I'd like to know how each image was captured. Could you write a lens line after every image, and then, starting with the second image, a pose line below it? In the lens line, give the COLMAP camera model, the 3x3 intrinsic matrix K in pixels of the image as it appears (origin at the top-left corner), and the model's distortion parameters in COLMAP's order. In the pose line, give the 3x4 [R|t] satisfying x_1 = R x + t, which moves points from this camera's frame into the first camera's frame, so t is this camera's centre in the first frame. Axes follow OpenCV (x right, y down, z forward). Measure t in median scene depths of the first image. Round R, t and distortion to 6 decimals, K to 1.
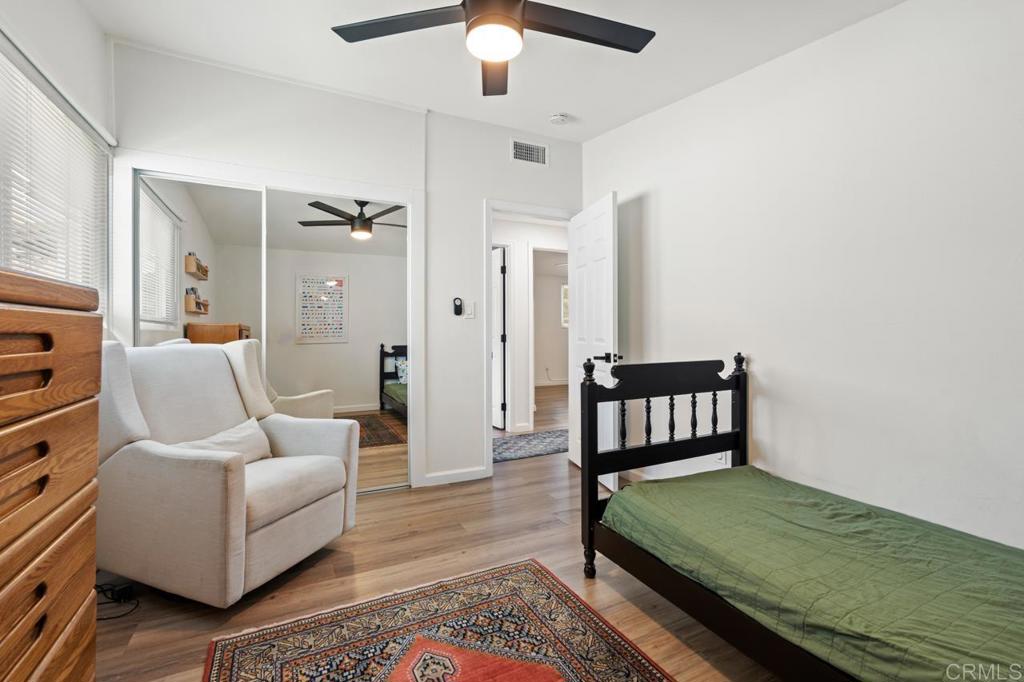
lens RADIAL K [[446.8, 0, 512.0], [0, 446.8, 341.0], [0, 0, 1]] dist [-0.003040, 0.000031]
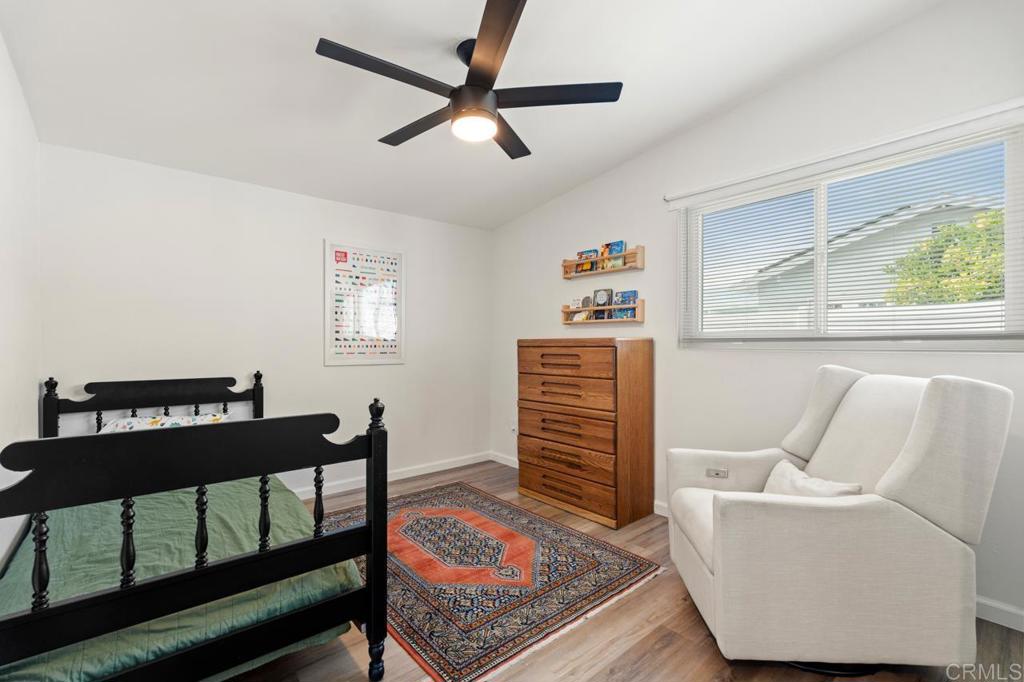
lens RADIAL K [[447.3, 0, 512.0], [0, 447.3, 341.0], [0, 0, 1]] dist [-0.012474, -0.000194]
pose [[-0.971793, 0.002154, -0.235825, 0.159580], [0.000622, 0.999978, 0.006570, -0.080574], [0.235834, 0.006238, -0.971773, 2.273850]]
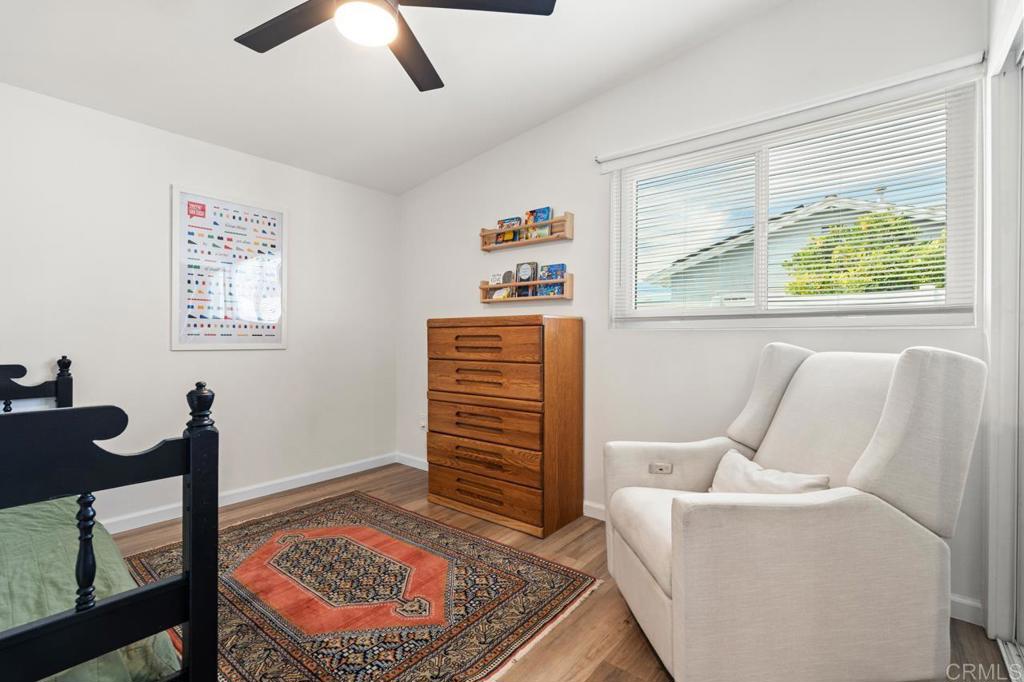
lens RADIAL K [[459.6, 0, 506.9], [0, 459.6, 337.3], [0, 0, 1]] dist [-0.000212, 0.000154]
pose [[-0.912052, -0.001295, -0.410072, 0.099240], [-0.005592, 0.999941, 0.009279, -0.020602], [0.410036, 0.010756, -0.912006, 2.032680]]
